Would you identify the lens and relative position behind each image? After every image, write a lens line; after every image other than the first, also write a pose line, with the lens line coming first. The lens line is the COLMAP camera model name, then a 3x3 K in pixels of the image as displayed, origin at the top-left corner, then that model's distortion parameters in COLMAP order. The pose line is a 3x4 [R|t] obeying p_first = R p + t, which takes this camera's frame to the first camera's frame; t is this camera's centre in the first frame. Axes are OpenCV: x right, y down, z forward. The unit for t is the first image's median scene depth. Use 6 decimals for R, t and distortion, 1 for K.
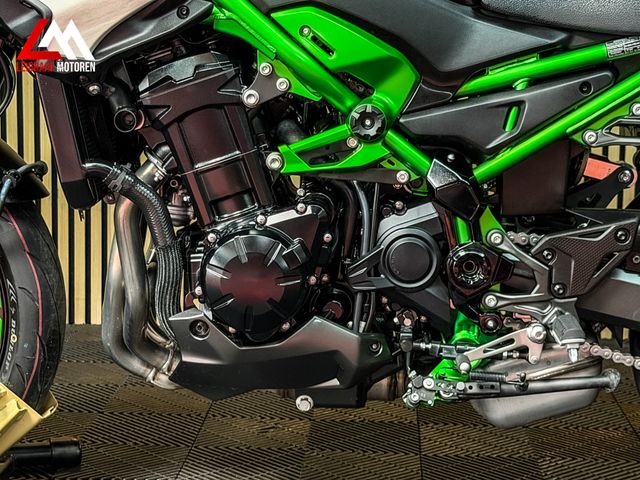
lens RADIAL K [[1439.6, 0, 333.0], [0, 1439.6, 238.1], [0, 0, 1]] dist [0.130021, 0.000000]
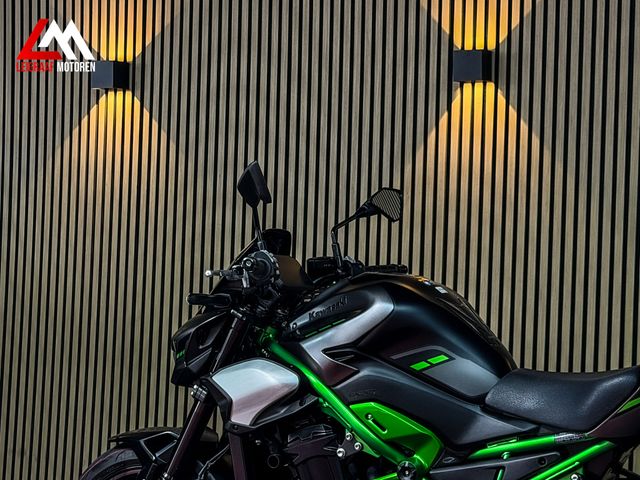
lens RADIAL K [[1439.6, 0, 323.5], [0, 1439.6, 242.5], [0, 0, 1]] dist [0.130021, 0.000000]
pose [[0.912925, 0.011114, -0.407975, 0.601531], [-0.083509, 0.983567, -0.160072, -0.065319], [0.399491, 0.180204, 0.898851, -0.570666]]
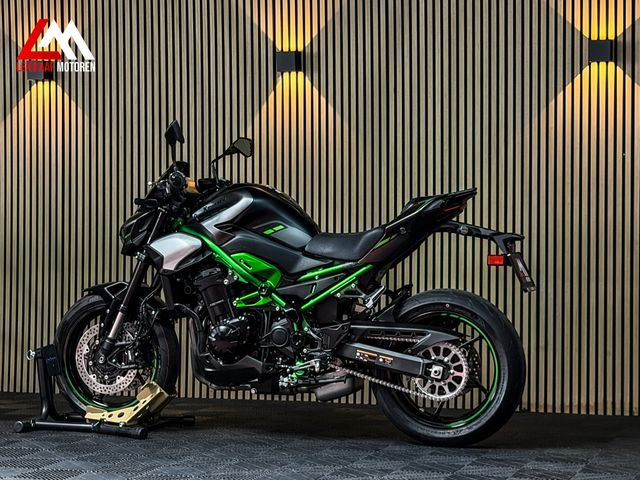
lens RADIAL K [[1439.6, 0, 317.7], [0, 1439.6, 241.3], [0, 0, 1]] dist [0.130021, 0.000000]
pose [[0.956925, -0.015895, -0.289901, 0.992791], [-0.030547, 0.987447, -0.154971, 0.278412], [0.288725, 0.157151, 0.944427, -1.803359]]
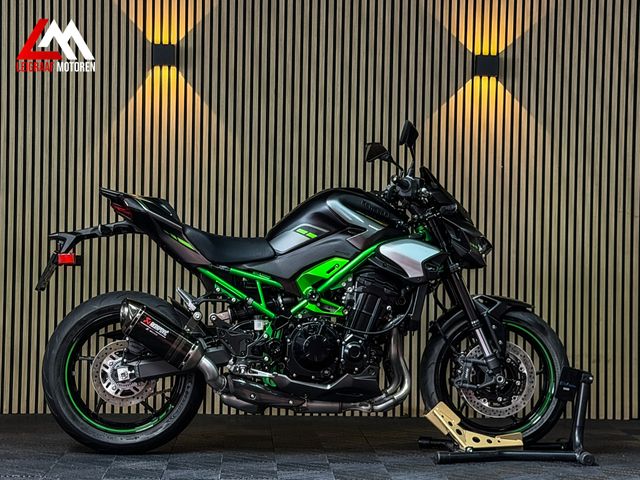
lens RADIAL K [[1439.6, 0, 318.8], [0, 1439.6, 239.2], [0, 0, 1]] dist [0.130021, 0.000000]
pose [[0.996272, 0.000151, 0.086263, -0.089942], [0.013626, 0.987170, -0.159089, 0.257656], [-0.085181, 0.159672, 0.983488, -1.818851]]
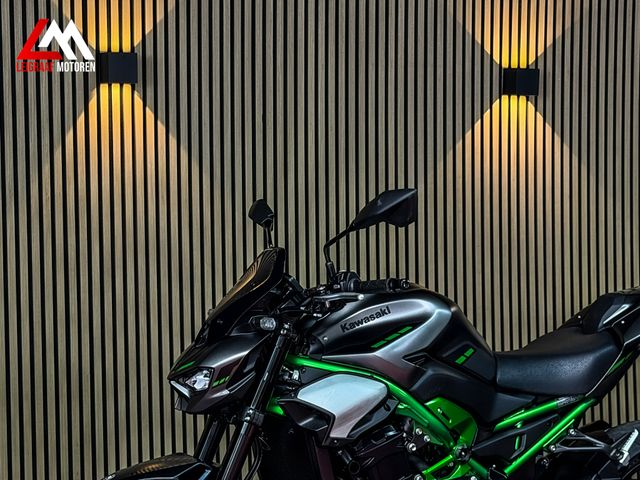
lens RADIAL K [[1439.6, 0, 321.6], [0, 1439.6, 237.9], [0, 0, 1]] dist [0.130021, 0.000000]
pose [[0.894656, -0.042746, 0.444706, -0.966603], [0.103604, 0.988127, -0.113450, -0.162128], [-0.434576, 0.147572, 0.888463, -0.650994]]
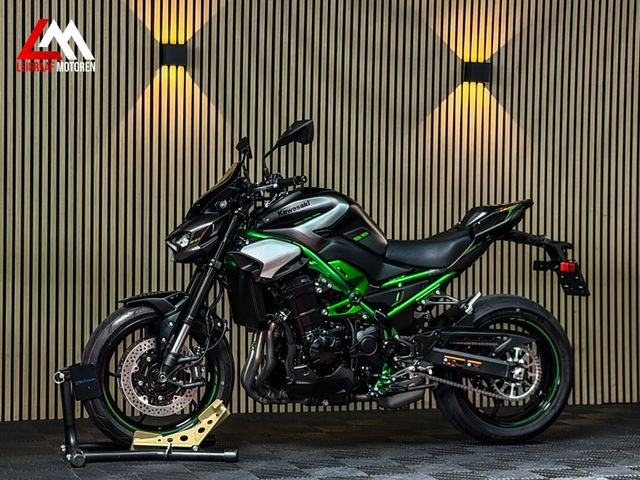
lens RADIAL K [[1439.6, 0, 328.5], [0, 1439.6, 237.2], [0, 0, 1]] dist [0.130021, 0.000000]
pose [[0.944603, -0.007119, 0.328138, -0.976236], [0.058044, 0.987630, -0.145661, 0.218114], [-0.323042, 0.156638, 0.933332, -1.717615]]
